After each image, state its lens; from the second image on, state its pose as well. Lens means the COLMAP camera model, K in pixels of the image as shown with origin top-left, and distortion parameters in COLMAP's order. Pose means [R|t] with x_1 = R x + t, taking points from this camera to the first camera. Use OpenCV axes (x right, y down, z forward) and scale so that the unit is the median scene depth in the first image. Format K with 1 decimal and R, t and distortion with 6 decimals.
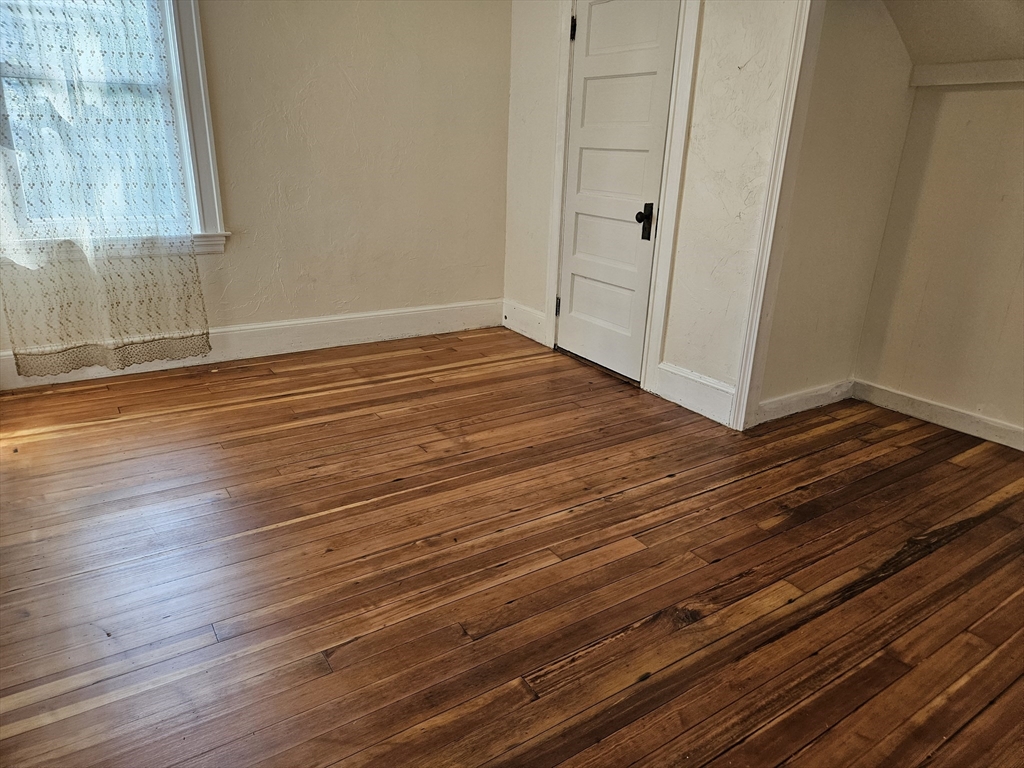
lens RADIAL K [[695.2, 0, 509.8], [0, 695.2, 378.0], [0, 0, 1]] dist [0.078271, -0.074304]
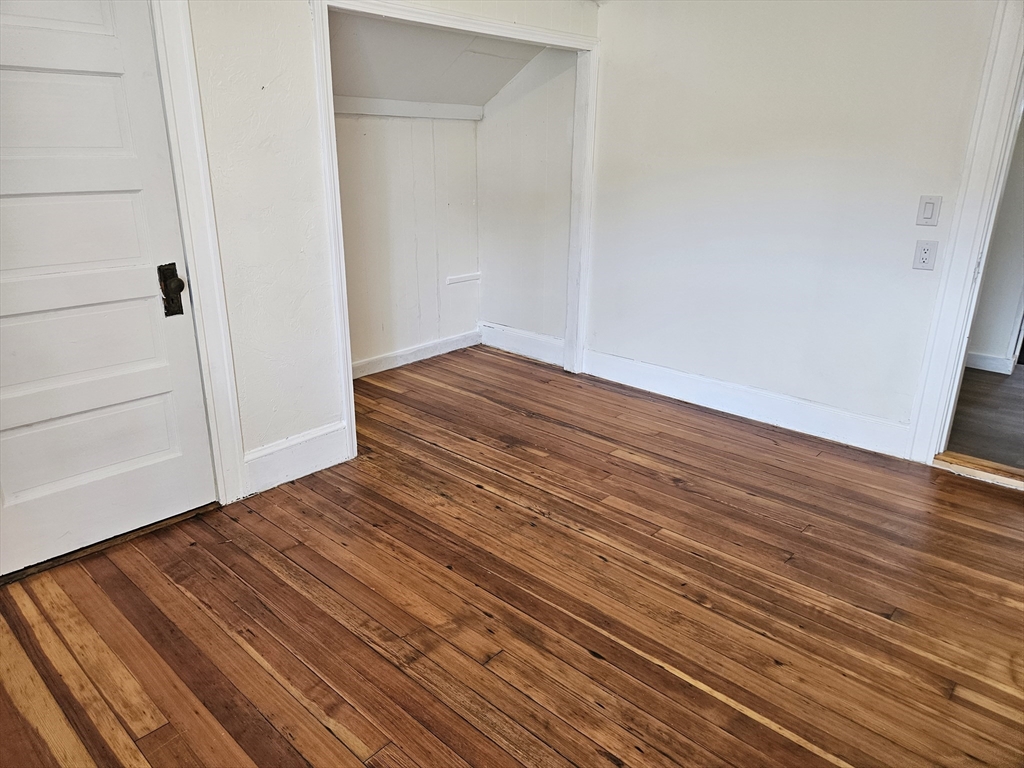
lens RADIAL K [[695.2, 0, 509.8], [0, 695.2, 378.0], [0, 0, 1]] dist [0.078271, -0.074304]
pose [[-0.248271, -0.342250, 0.906216, -0.731853], [0.296931, 0.863584, 0.407498, -0.449702], [-0.922059, 0.370253, -0.112778, 1.090736]]
